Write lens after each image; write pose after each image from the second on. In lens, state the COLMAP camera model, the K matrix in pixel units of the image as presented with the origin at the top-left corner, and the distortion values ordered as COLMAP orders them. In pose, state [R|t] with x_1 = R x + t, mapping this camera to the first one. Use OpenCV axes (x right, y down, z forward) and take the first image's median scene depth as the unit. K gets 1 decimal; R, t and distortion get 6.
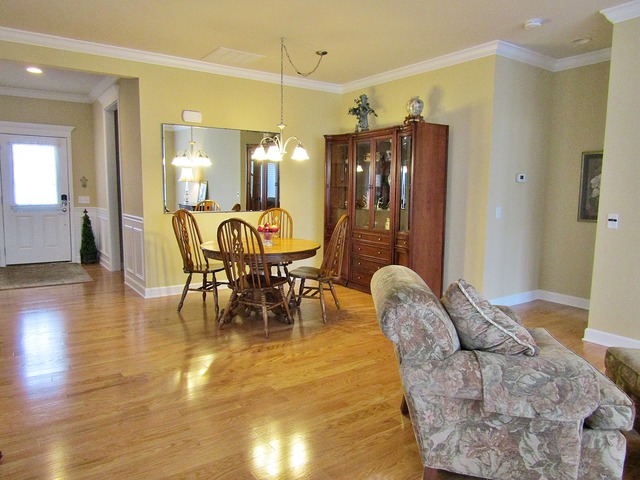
lens RADIAL K [[458.9, 0, 322.0], [0, 458.9, 239.4], [0, 0, 1]] dist [-0.010674, -0.006722]
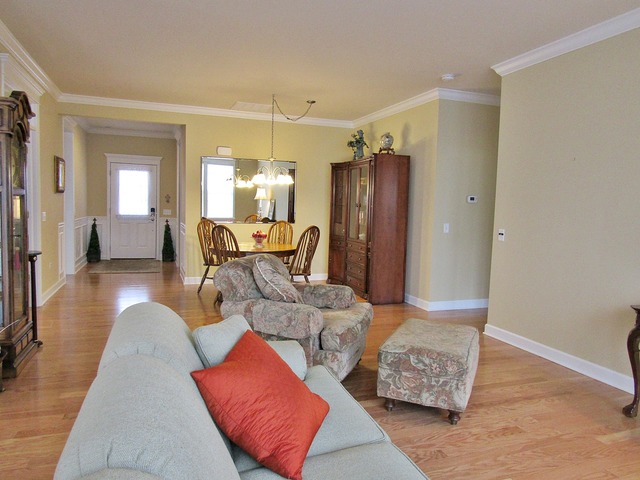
lens RADIAL K [[458.9, 0, 317.8], [0, 458.9, 240.8], [0, 0, 1]] dist [-0.010674, -0.006722]
pose [[0.965666, 0.035035, -0.257415, 0.348561], [-0.044630, 0.998506, -0.031523, 0.025586], [0.255926, 0.041929, 0.965787, -0.223512]]
